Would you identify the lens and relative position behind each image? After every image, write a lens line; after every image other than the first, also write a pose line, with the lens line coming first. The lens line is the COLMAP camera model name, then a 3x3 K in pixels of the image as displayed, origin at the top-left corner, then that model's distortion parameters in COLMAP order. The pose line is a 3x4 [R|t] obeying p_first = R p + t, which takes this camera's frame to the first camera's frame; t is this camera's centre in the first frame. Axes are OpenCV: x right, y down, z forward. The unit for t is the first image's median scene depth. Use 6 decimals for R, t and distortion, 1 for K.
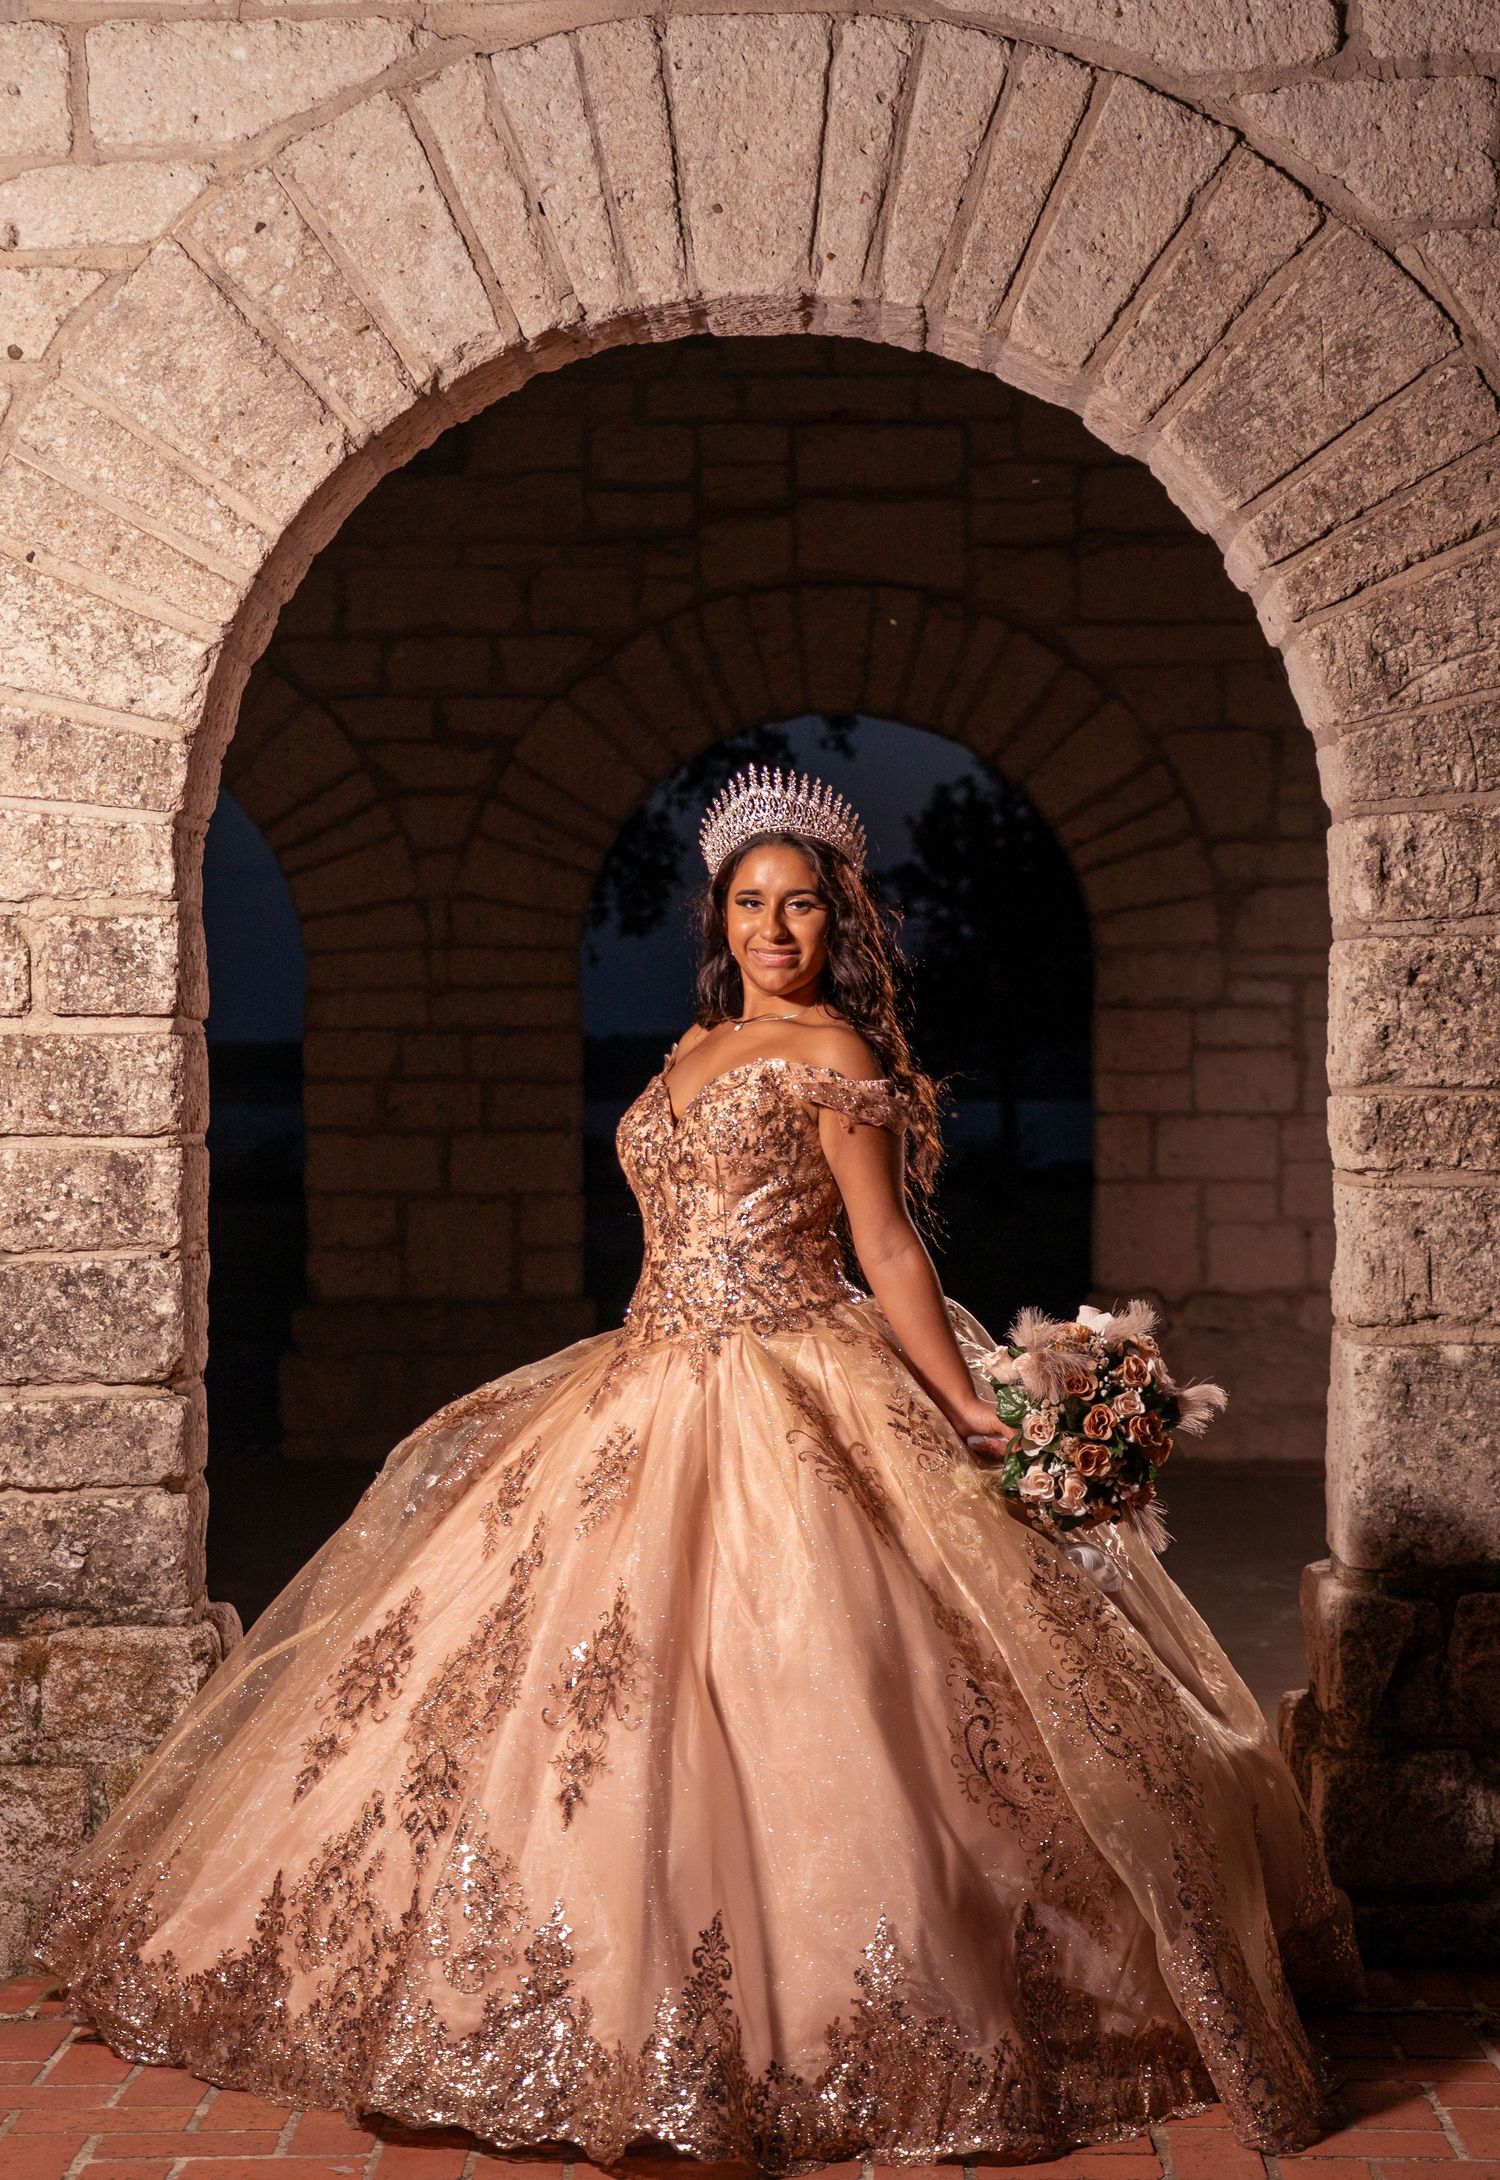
lens RADIAL K [[4067.9, 0, 753.5], [0, 4067.9, 1158.4], [0, 0, 1]] dist [-0.014338, 0.274280]
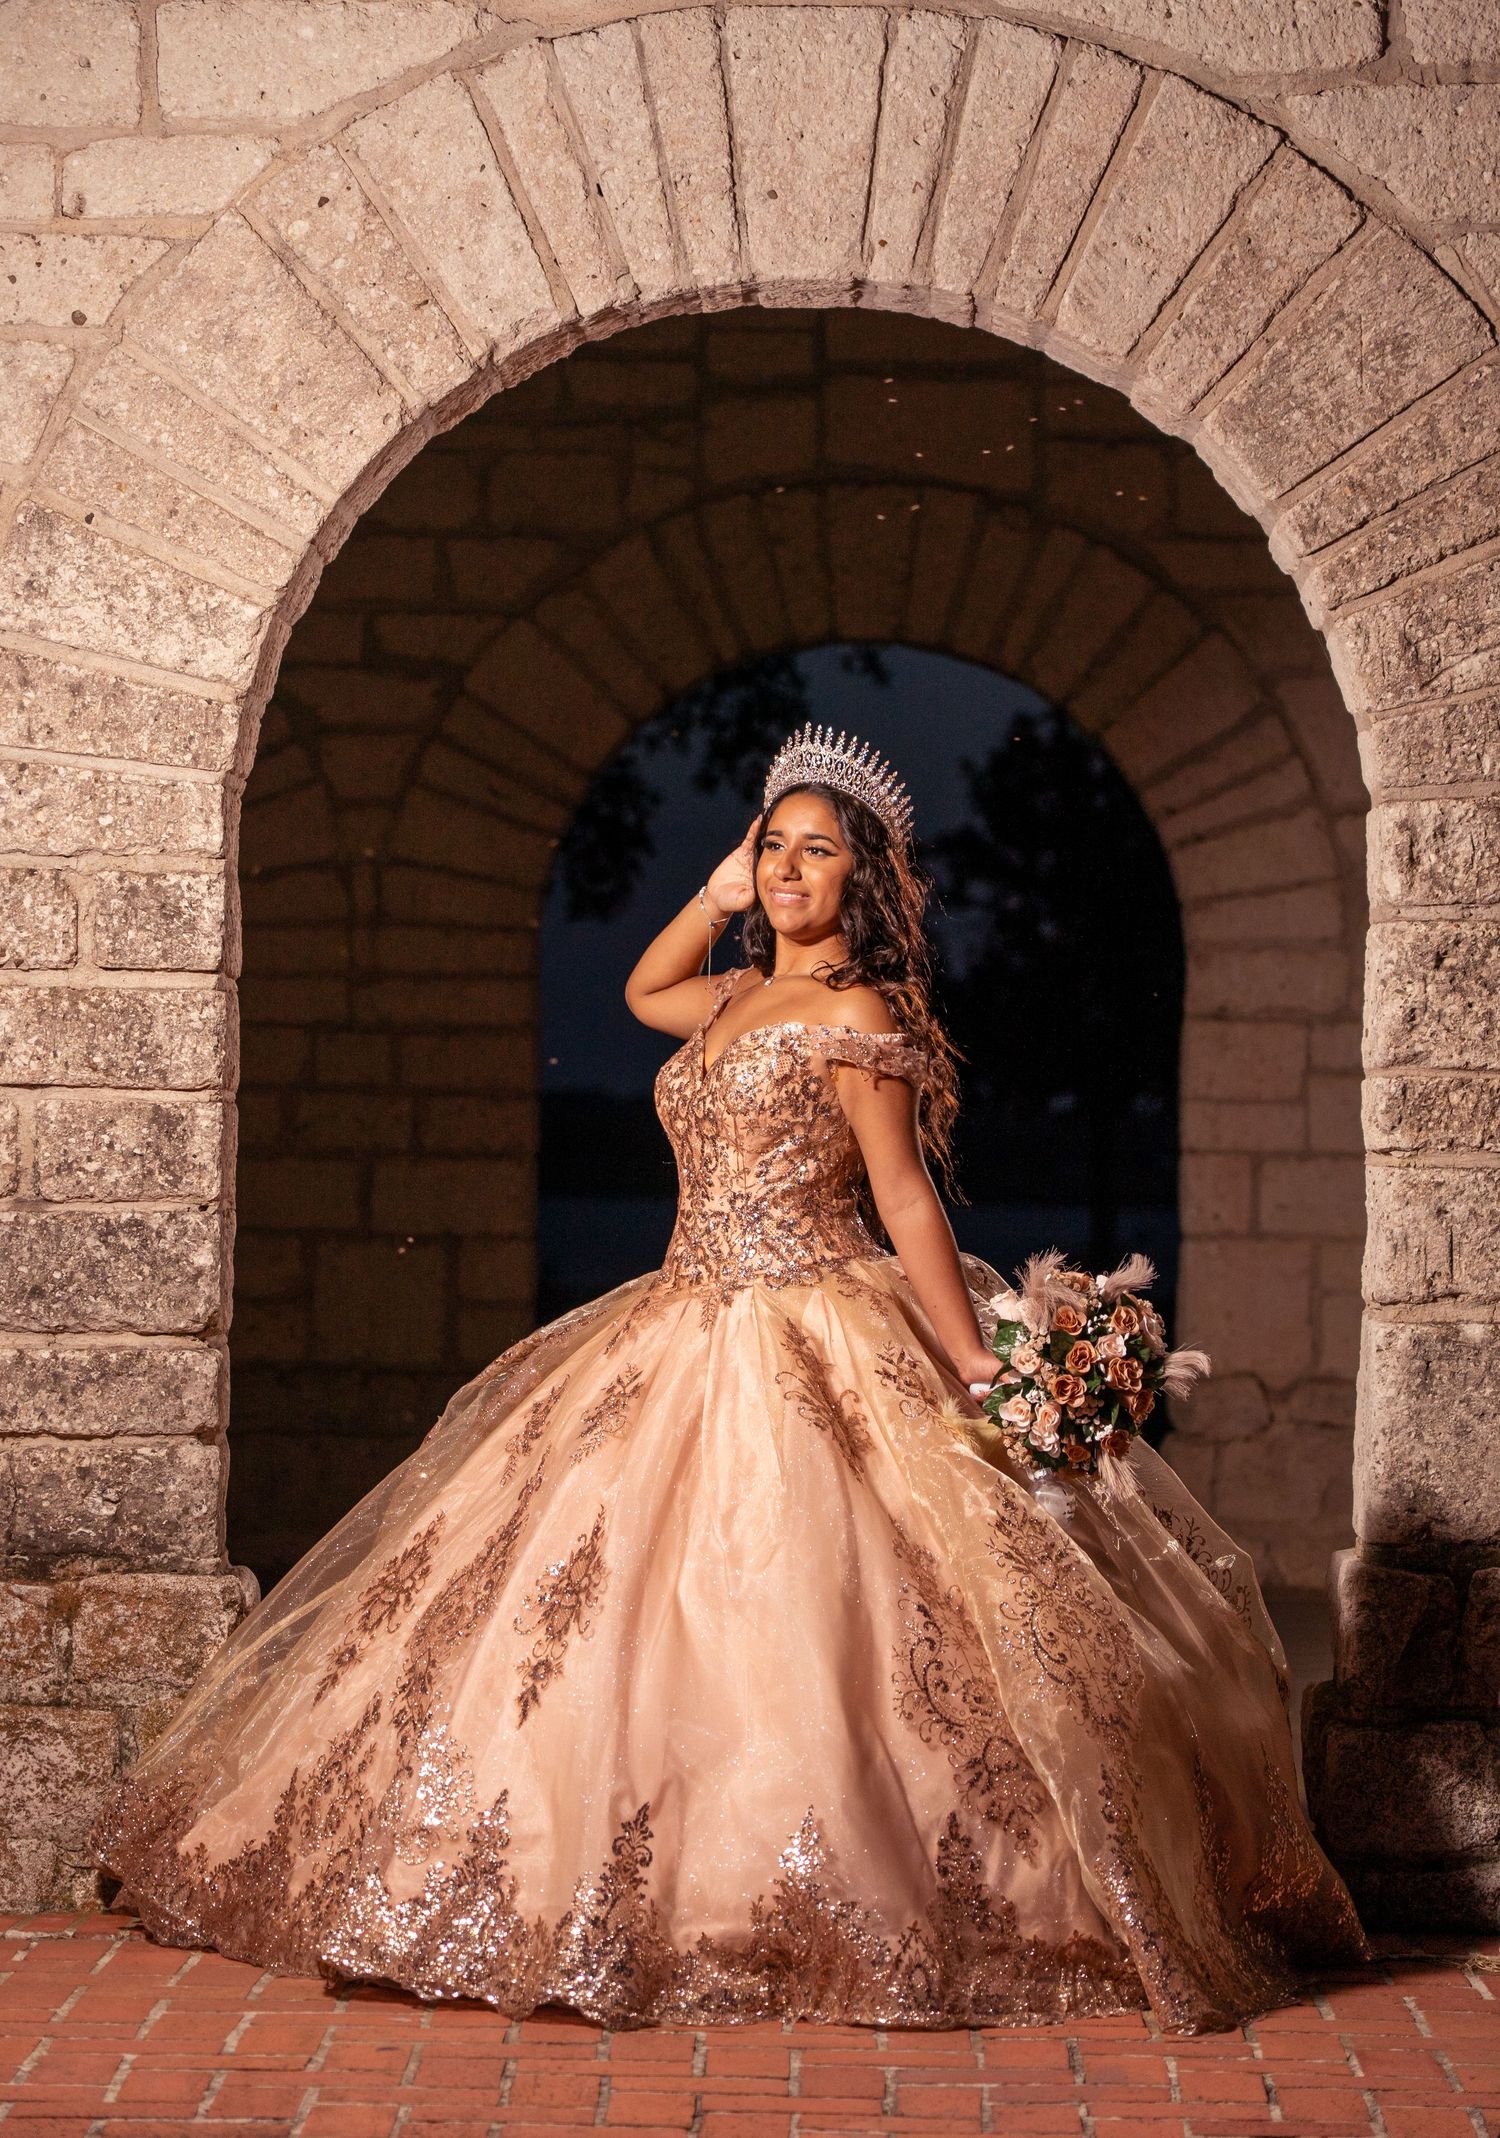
lens RADIAL K [[6472.9, 0, 750.0], [0, 6472.9, 1069.0], [0, 0, 1]] dist [0.027941, -0.708923]
pose [[0.999747, 0.021843, 0.005450, -0.018537], [-0.021645, 0.999186, -0.034042, 0.041257], [-0.006189, 0.033916, 0.999406, -0.615090]]
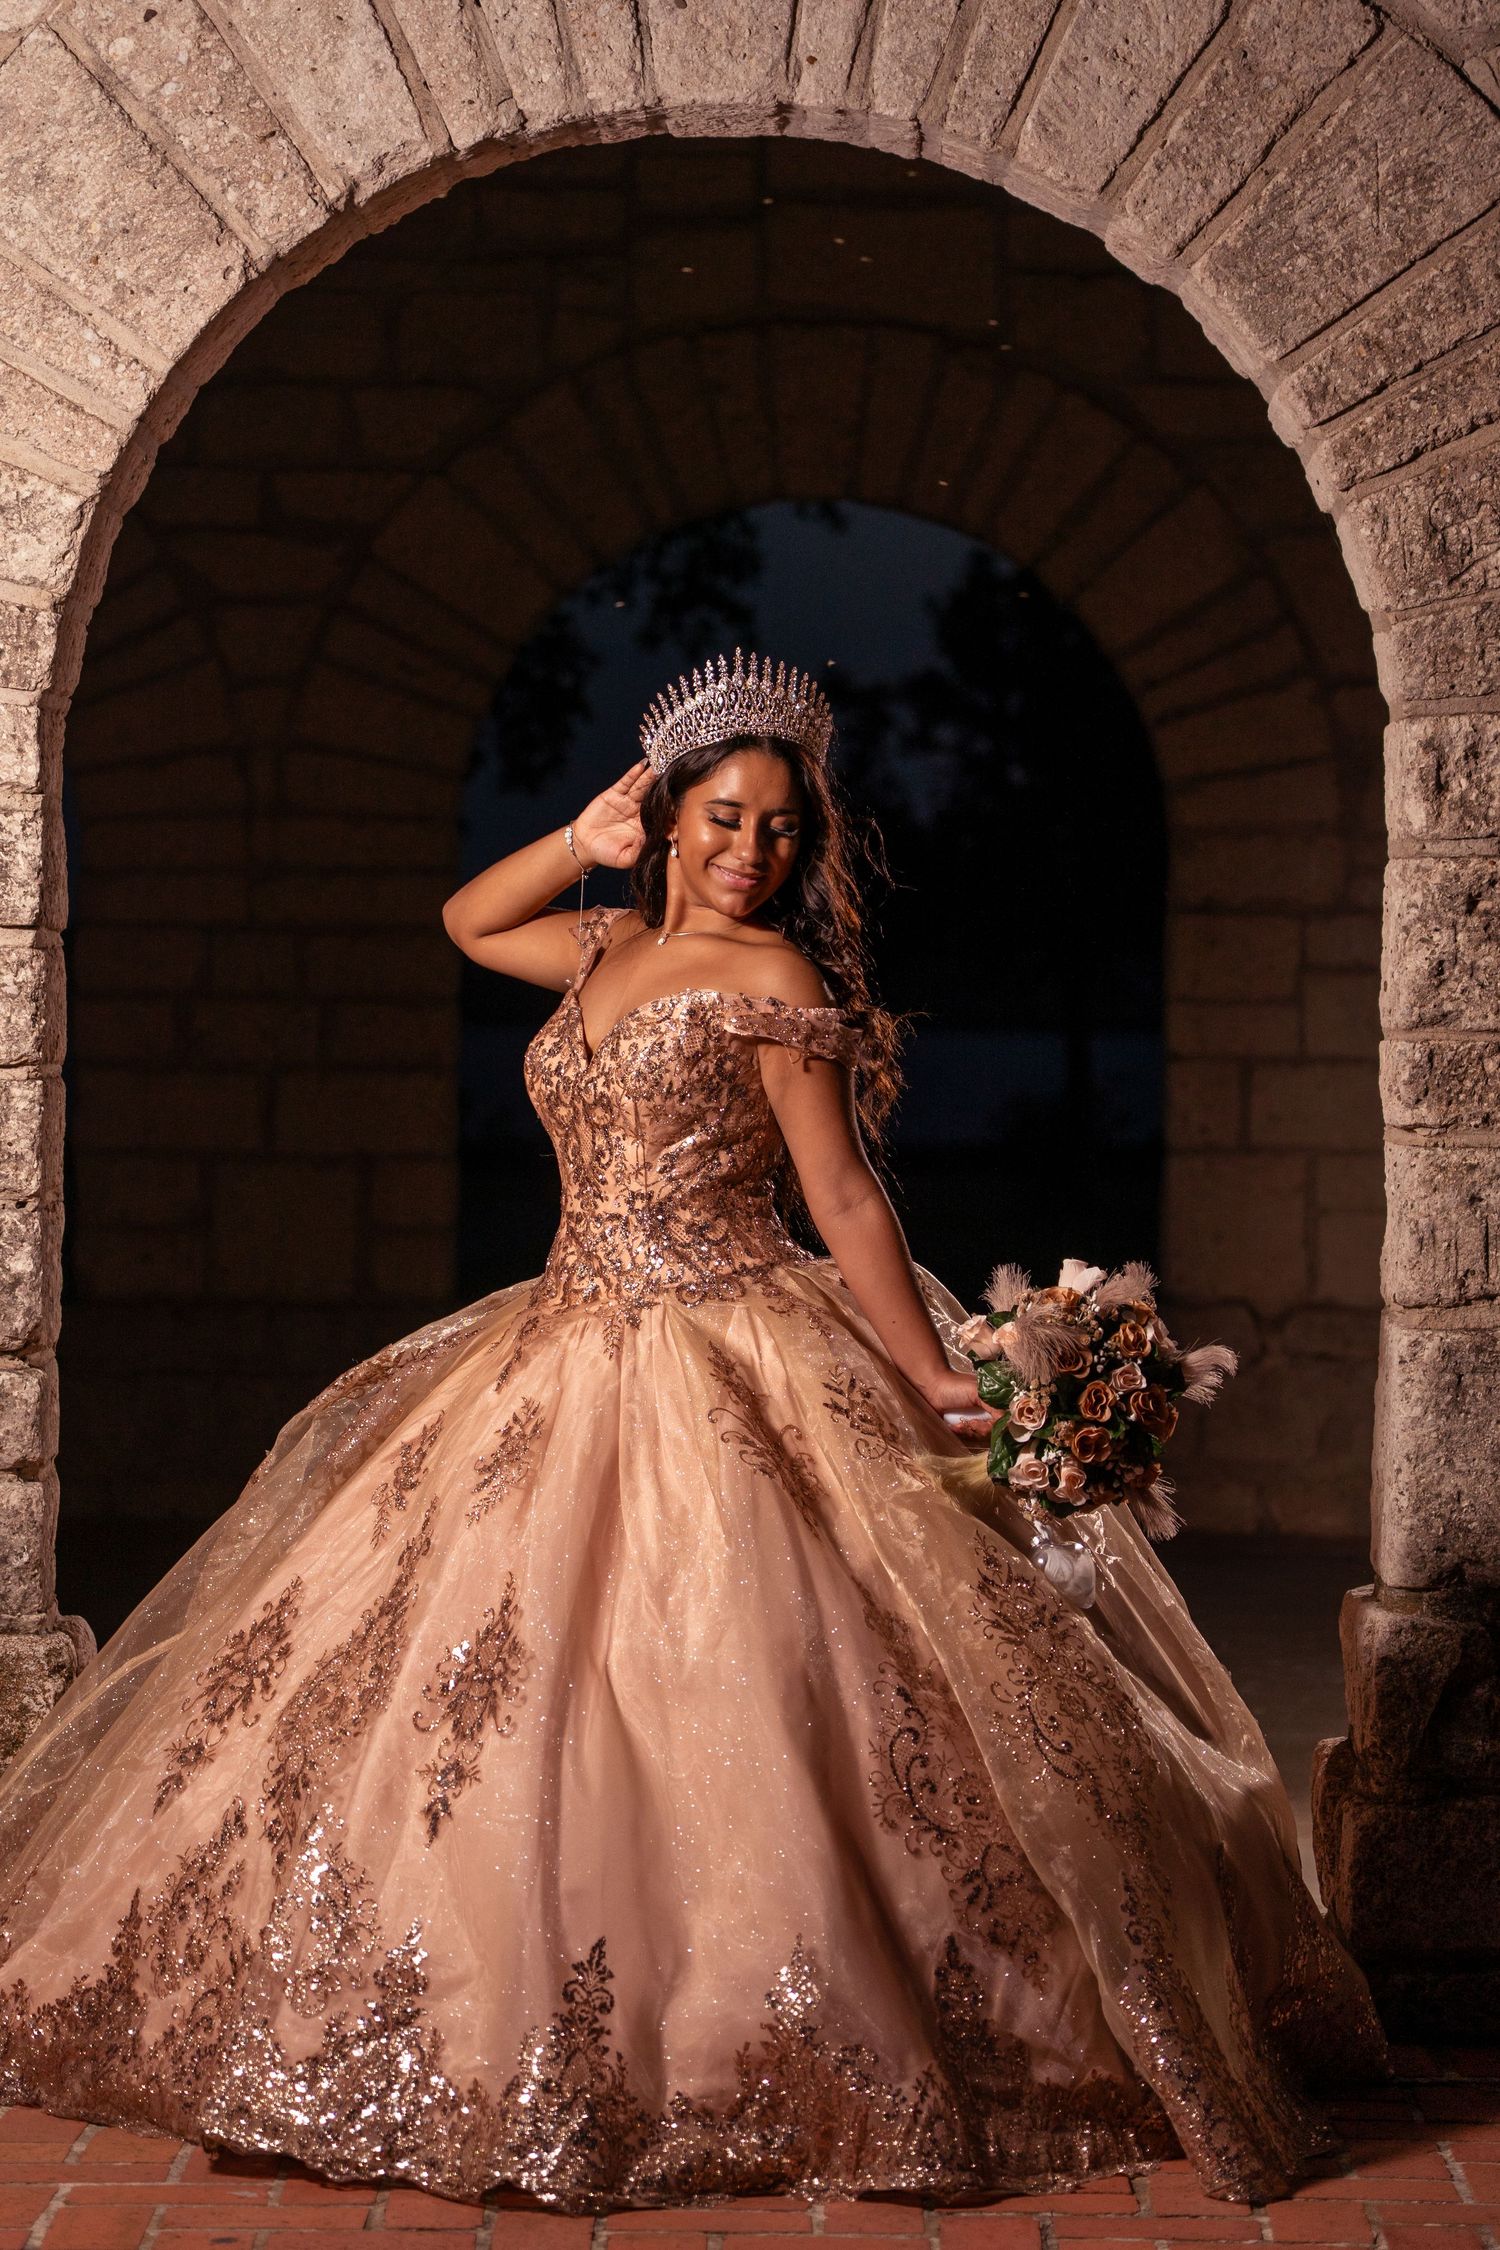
lens RADIAL K [[6564.7, 0, 720.1], [0, 6564.7, 1125.4], [0, 0, 1]] dist [0.033448, -0.227727]
pose [[0.999875, 0.014636, 0.005949, -0.005317], [-0.014638, 0.999893, 0.000421, 0.004165], [-0.005943, -0.000508, 0.999982, -0.394078]]
